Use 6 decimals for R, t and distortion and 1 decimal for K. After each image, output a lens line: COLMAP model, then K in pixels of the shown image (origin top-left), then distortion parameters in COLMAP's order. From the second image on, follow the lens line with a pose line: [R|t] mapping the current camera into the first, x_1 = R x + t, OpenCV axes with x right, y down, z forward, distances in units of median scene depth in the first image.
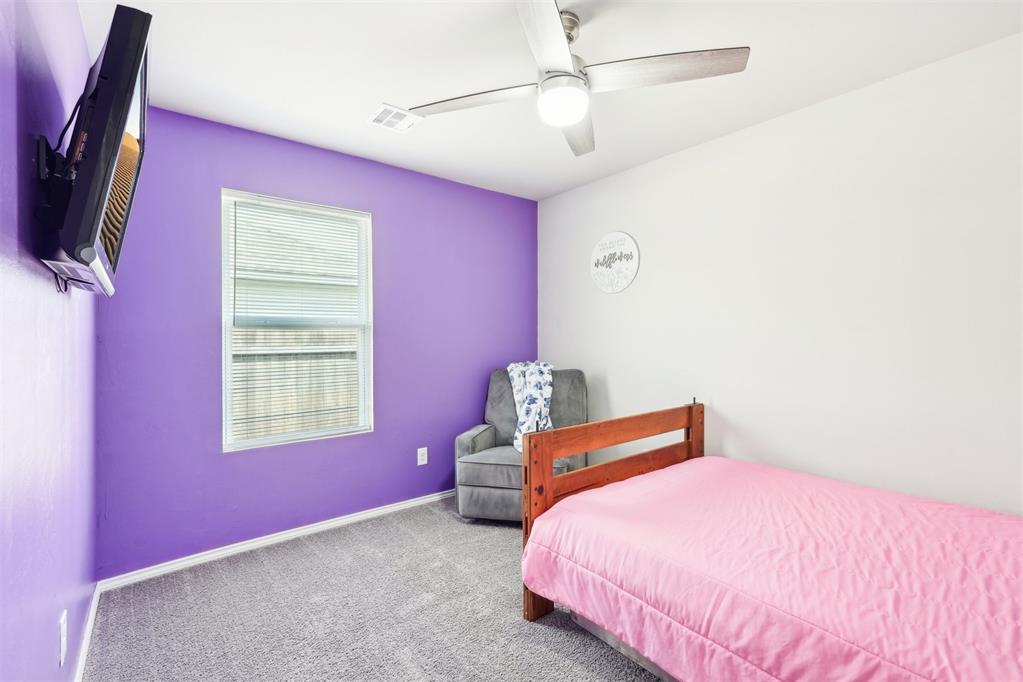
lens RADIAL K [[451.8, 0, 511.5], [0, 451.8, 341.0], [0, 0, 1]] dist [-0.027497, 0.014292]
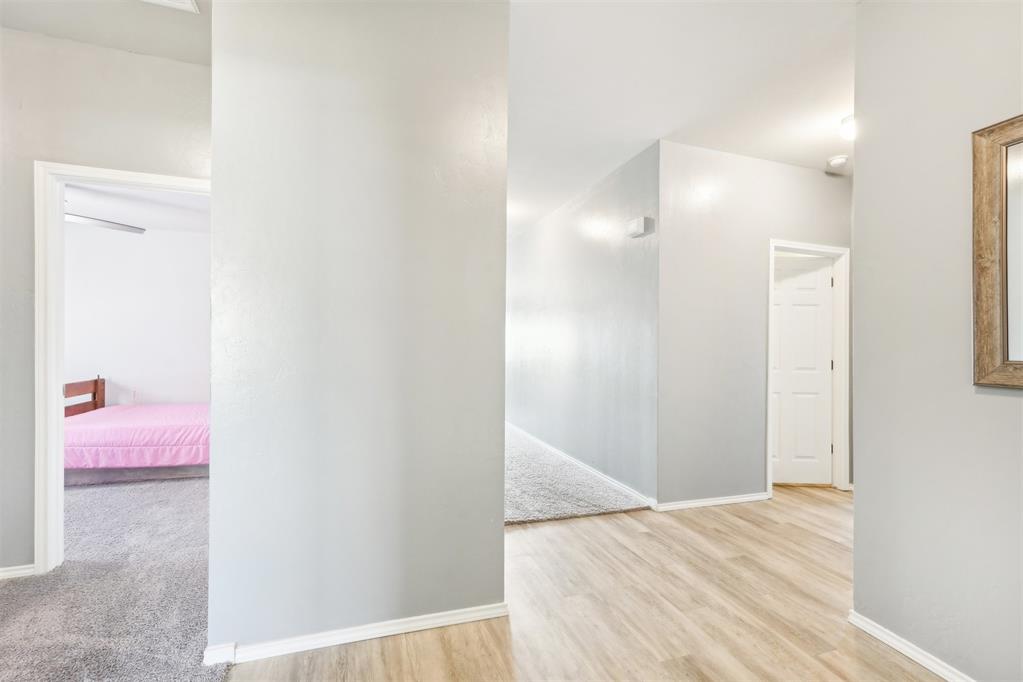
lens RADIAL K [[457.5, 0, 511.5], [0, 457.5, 341.0], [0, 0, 1]] dist [0.012298, -0.000028]
pose [[0.323082, 0.013641, 0.946273, -1.099349], [0.000449, 0.999894, -0.014567, 0.020532], [-0.946371, 0.005131, 0.323041, -1.577641]]
